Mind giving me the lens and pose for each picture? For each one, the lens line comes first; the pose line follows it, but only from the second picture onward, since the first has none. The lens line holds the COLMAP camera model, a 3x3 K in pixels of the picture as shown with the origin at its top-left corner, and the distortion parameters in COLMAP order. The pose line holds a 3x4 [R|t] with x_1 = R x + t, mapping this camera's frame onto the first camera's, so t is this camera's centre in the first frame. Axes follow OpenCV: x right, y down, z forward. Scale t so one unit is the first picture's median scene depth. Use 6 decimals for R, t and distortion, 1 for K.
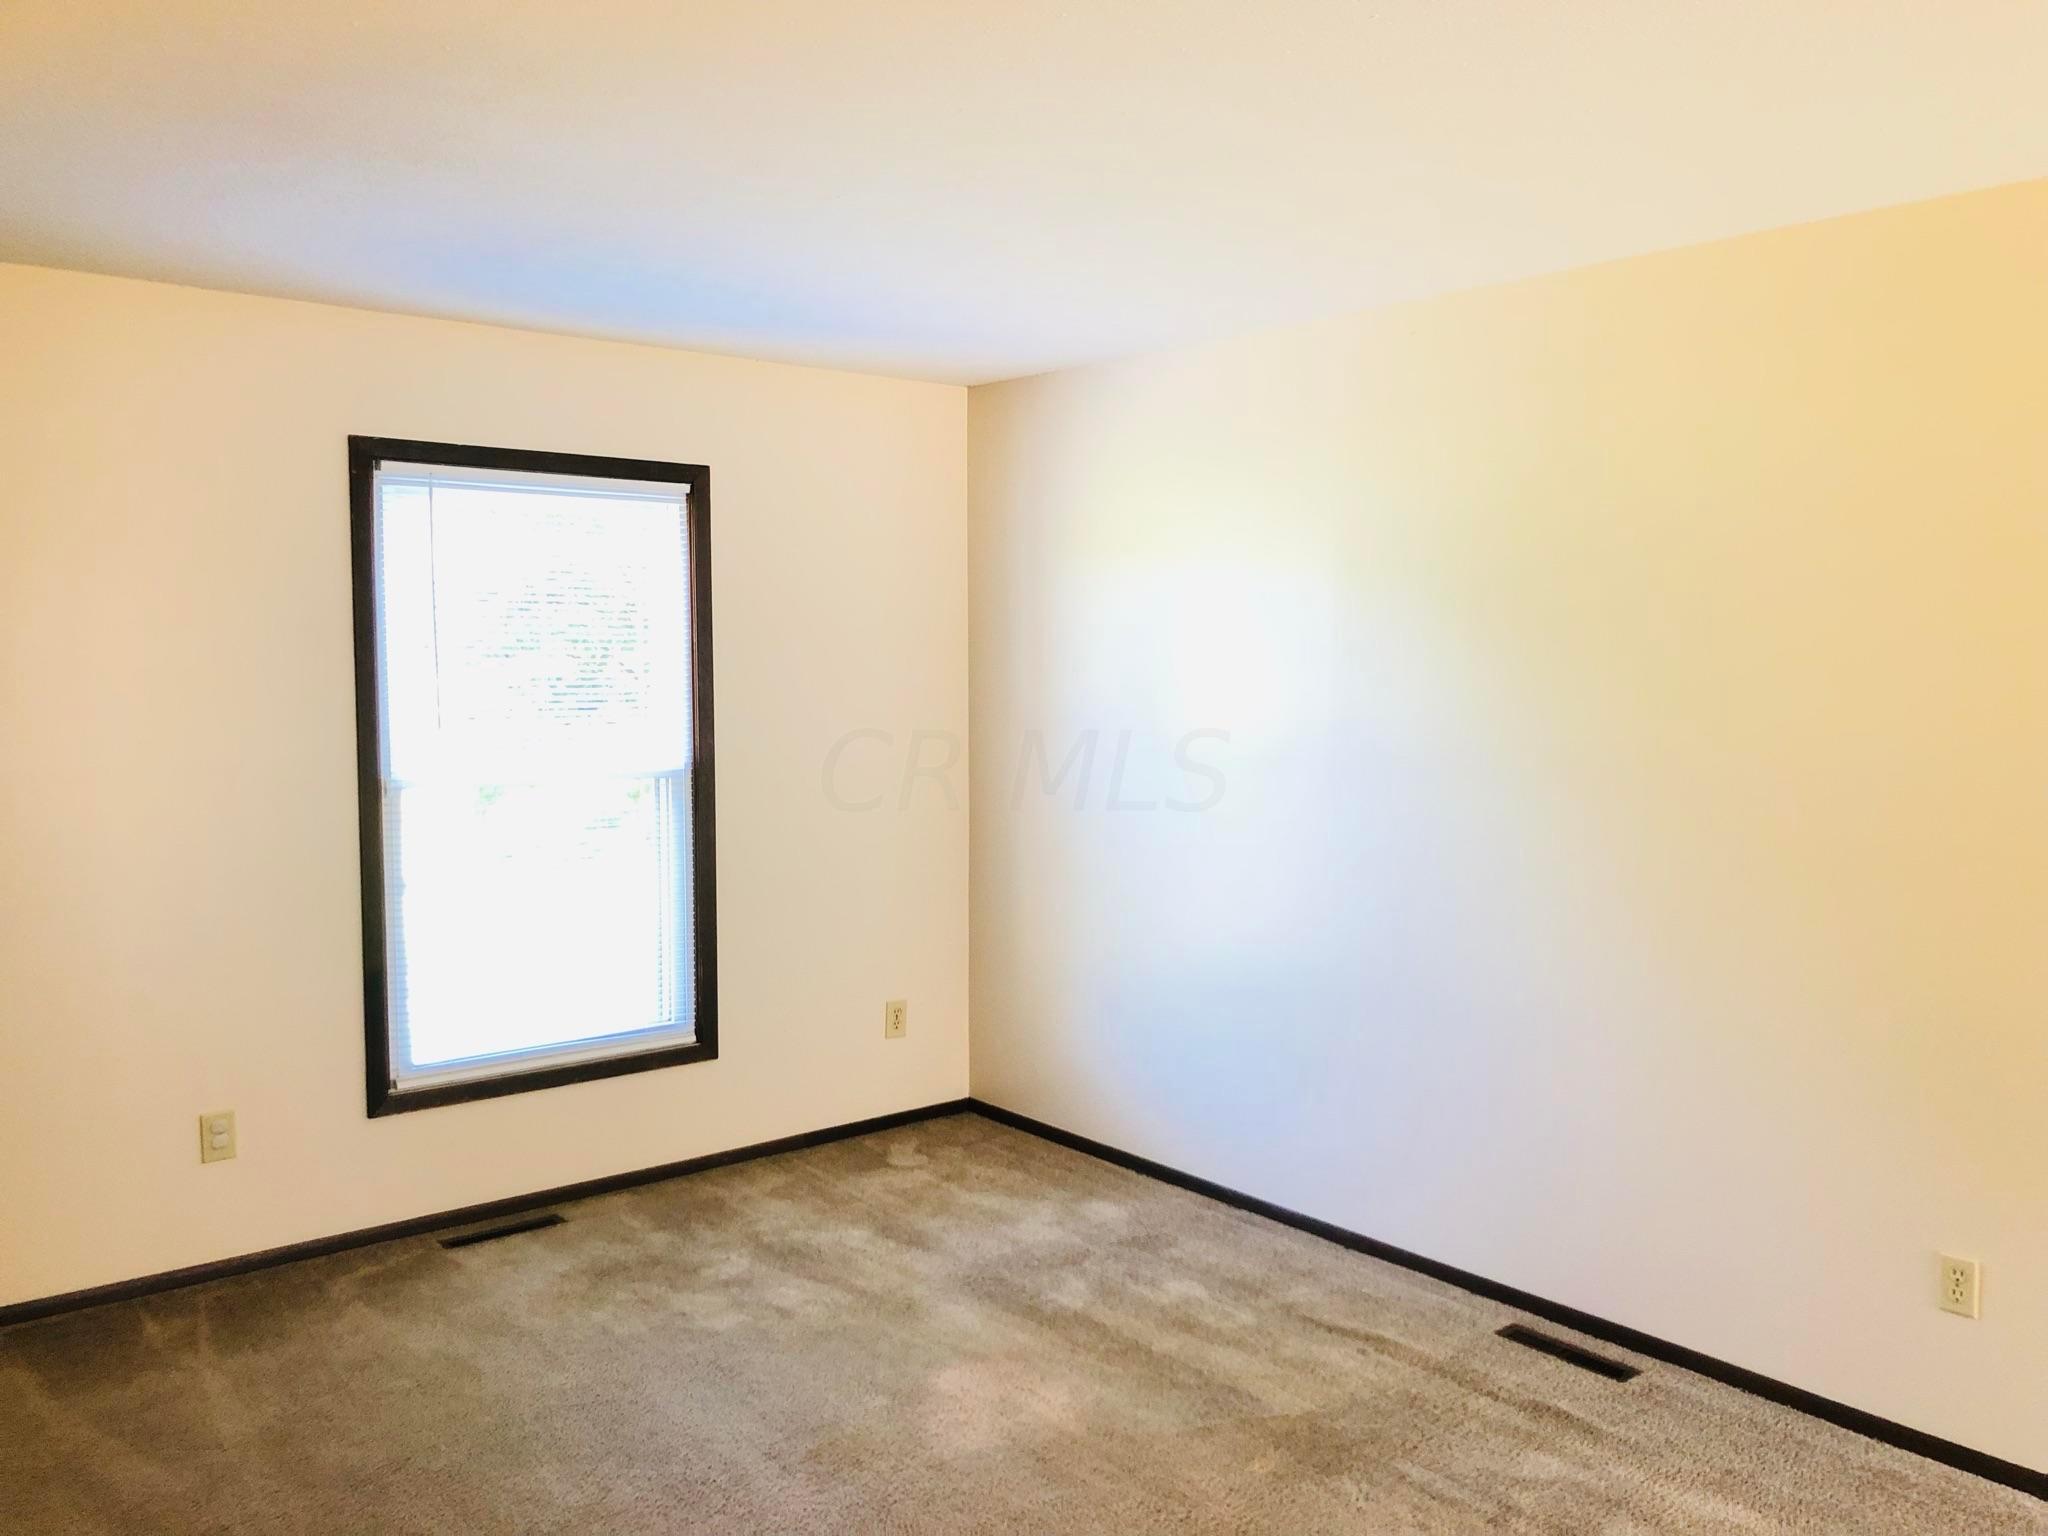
lens RADIAL K [[1658.5, 0, 1023.5], [0, 1658.5, 740.8], [0, 0, 1]] dist [0.003642, 0.000148]
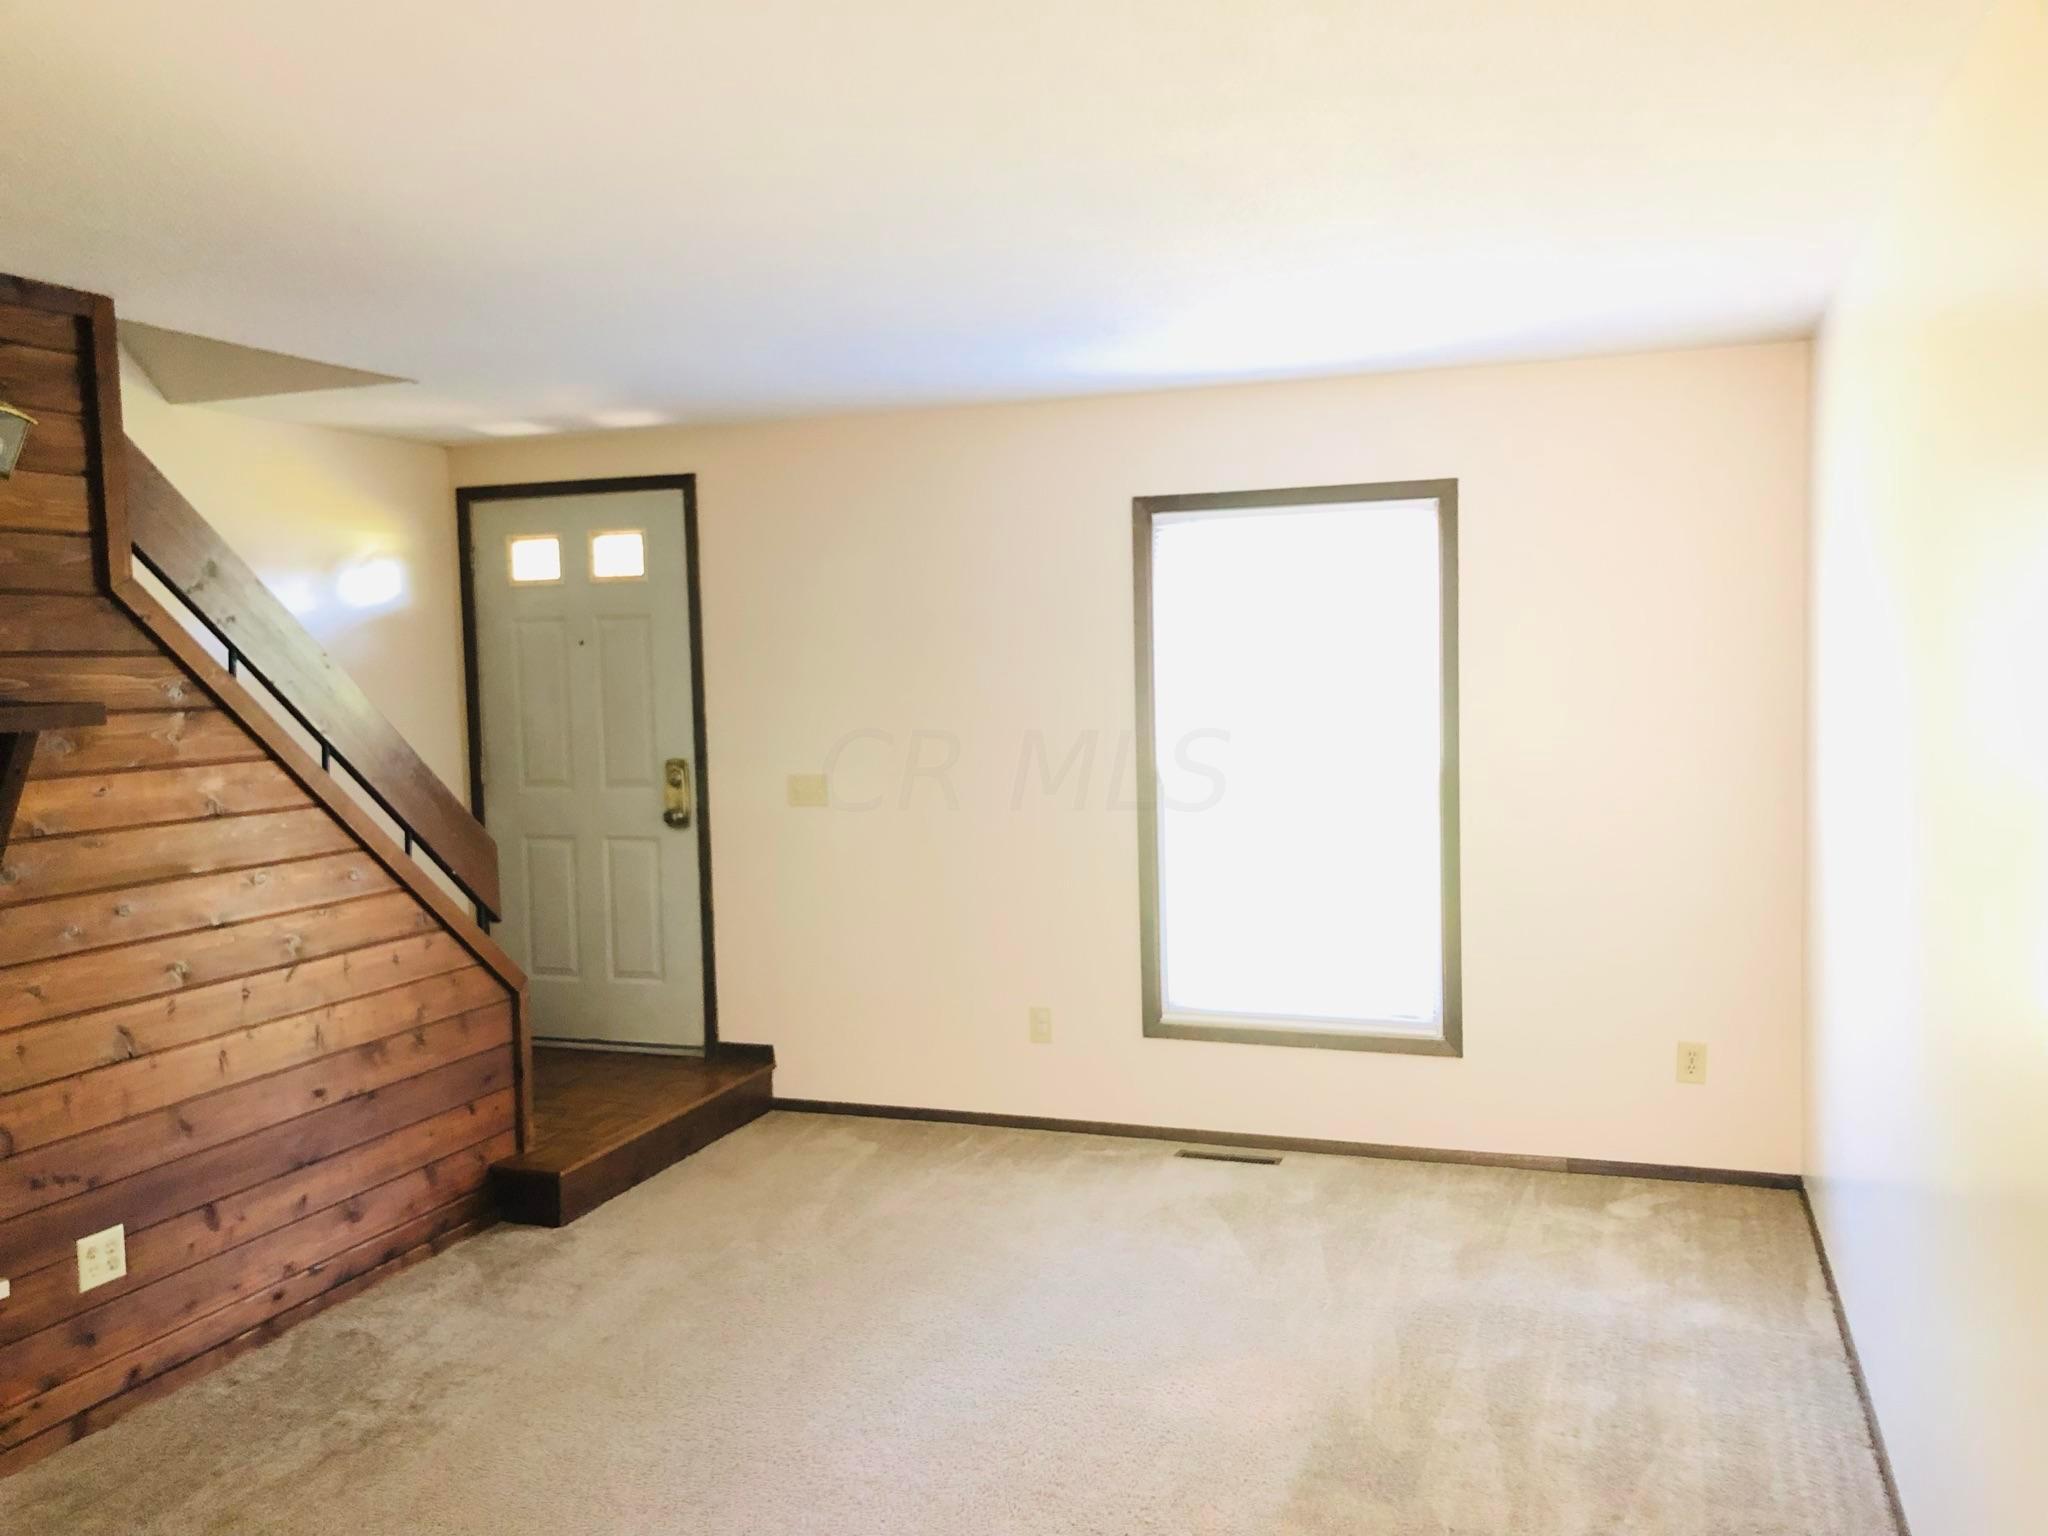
lens RADIAL K [[1643.9, 0, 1024.0], [0, 1643.9, 768.0], [0, 0, 1]] dist [0.078299, -0.196830]
pose [[0.512242, 0.043174, -0.857755, 0.560150], [-0.022768, 0.999067, 0.036690, -0.019027], [0.858539, 0.000735, 0.512747, 0.252655]]
